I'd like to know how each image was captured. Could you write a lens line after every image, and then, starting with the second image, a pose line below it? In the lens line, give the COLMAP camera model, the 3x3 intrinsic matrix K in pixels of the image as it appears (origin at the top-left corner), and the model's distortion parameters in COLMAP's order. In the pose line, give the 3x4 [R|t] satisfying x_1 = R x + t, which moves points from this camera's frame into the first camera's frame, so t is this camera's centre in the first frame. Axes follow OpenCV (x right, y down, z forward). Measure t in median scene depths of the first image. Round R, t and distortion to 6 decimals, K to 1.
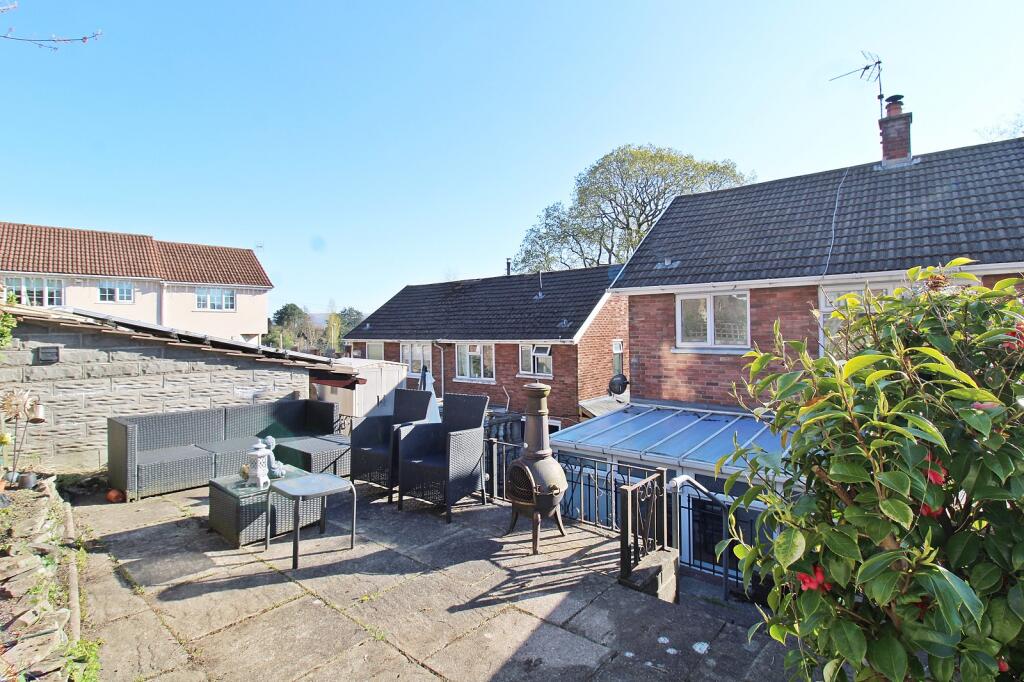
lens RADIAL K [[492.2, 0, 514.8], [0, 492.2, 333.1], [0, 0, 1]] dist [0.001295, -0.018989]
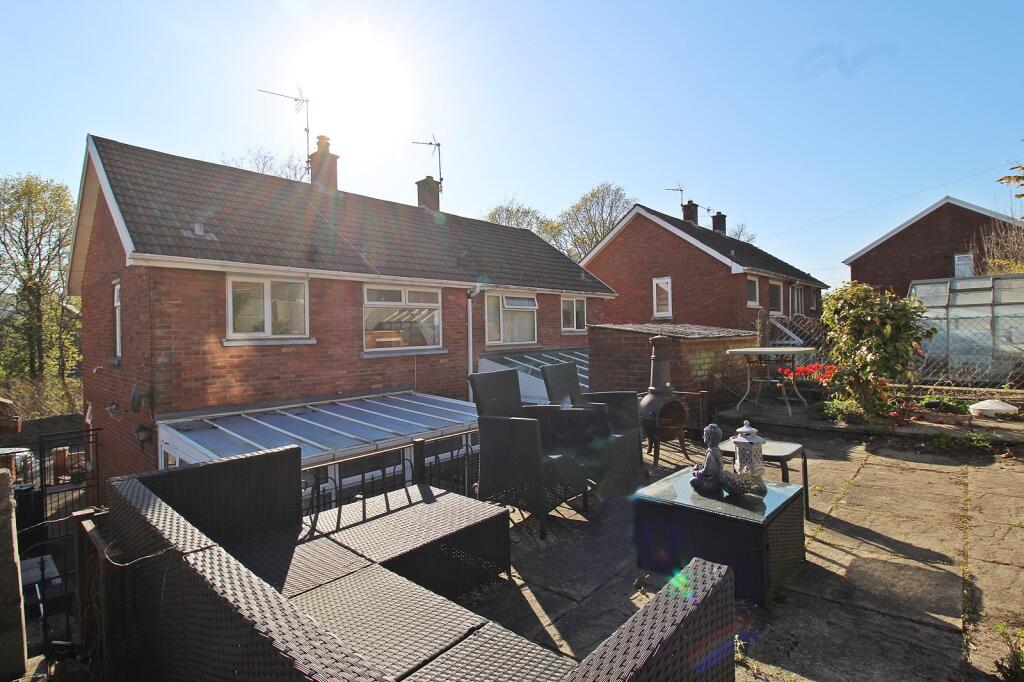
lens RADIAL K [[492.2, 0, 514.8], [0, 492.2, 333.1], [0, 0, 1]] dist [0.001295, -0.018989]
pose [[0.053325, 0.009000, 0.998537, -0.471769], [0.024076, 0.999657, -0.010296, 0.039802], [-0.998287, 0.024590, 0.053090, 0.497769]]
